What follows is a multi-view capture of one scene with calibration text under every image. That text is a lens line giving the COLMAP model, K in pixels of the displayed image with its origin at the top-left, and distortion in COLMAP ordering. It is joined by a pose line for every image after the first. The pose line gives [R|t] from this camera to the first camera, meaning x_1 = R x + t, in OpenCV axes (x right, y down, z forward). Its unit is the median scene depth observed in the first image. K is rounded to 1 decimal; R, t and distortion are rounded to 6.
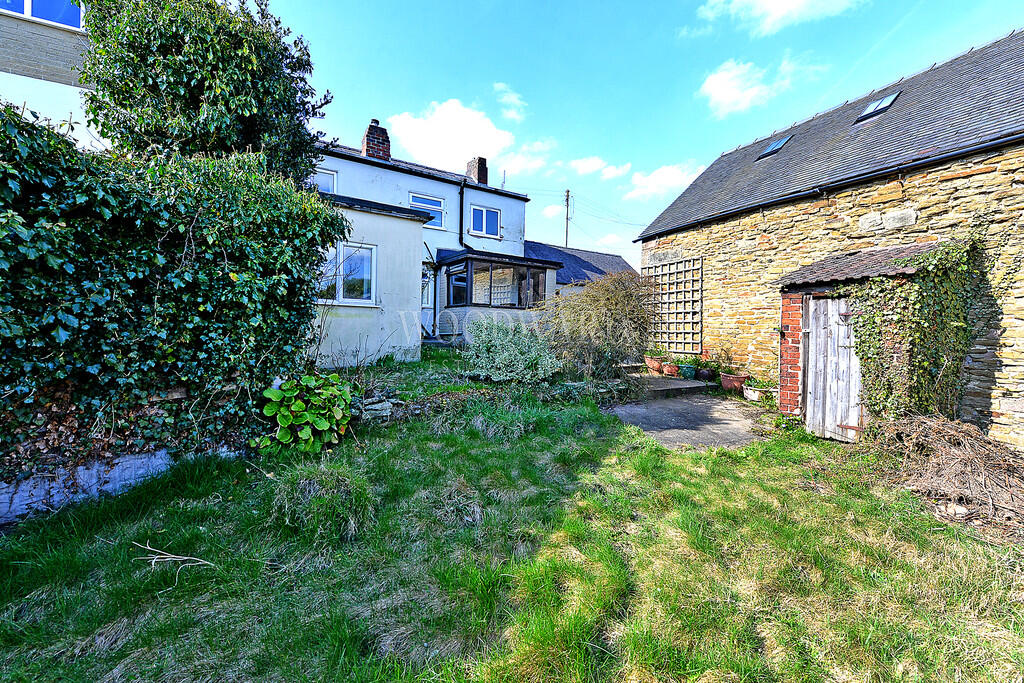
lens RADIAL K [[406.9, 0, 508.9], [0, 406.9, 339.4], [0, 0, 1]] dist [-0.009292, -0.000046]
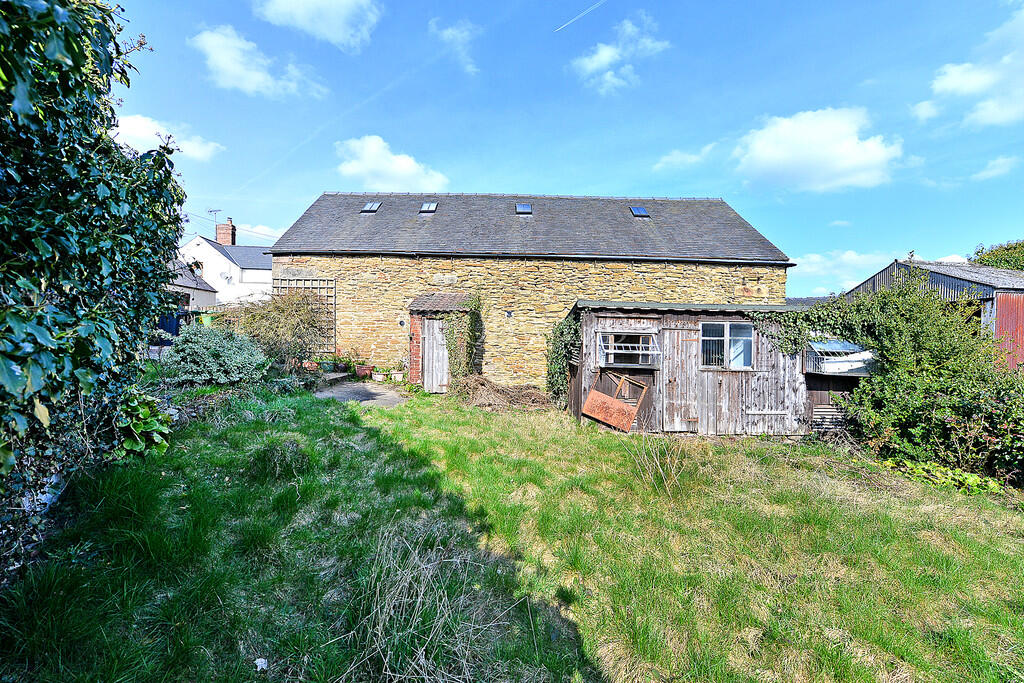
lens RADIAL K [[406.9, 0, 508.9], [0, 406.9, 339.4], [0, 0, 1]] dist [-0.009292, -0.000046]
pose [[0.470530, -0.009075, 0.882337, -0.682163], [0.008971, 0.999945, 0.005501, -0.013584], [-0.882338, 0.005328, 0.470585, -0.197192]]
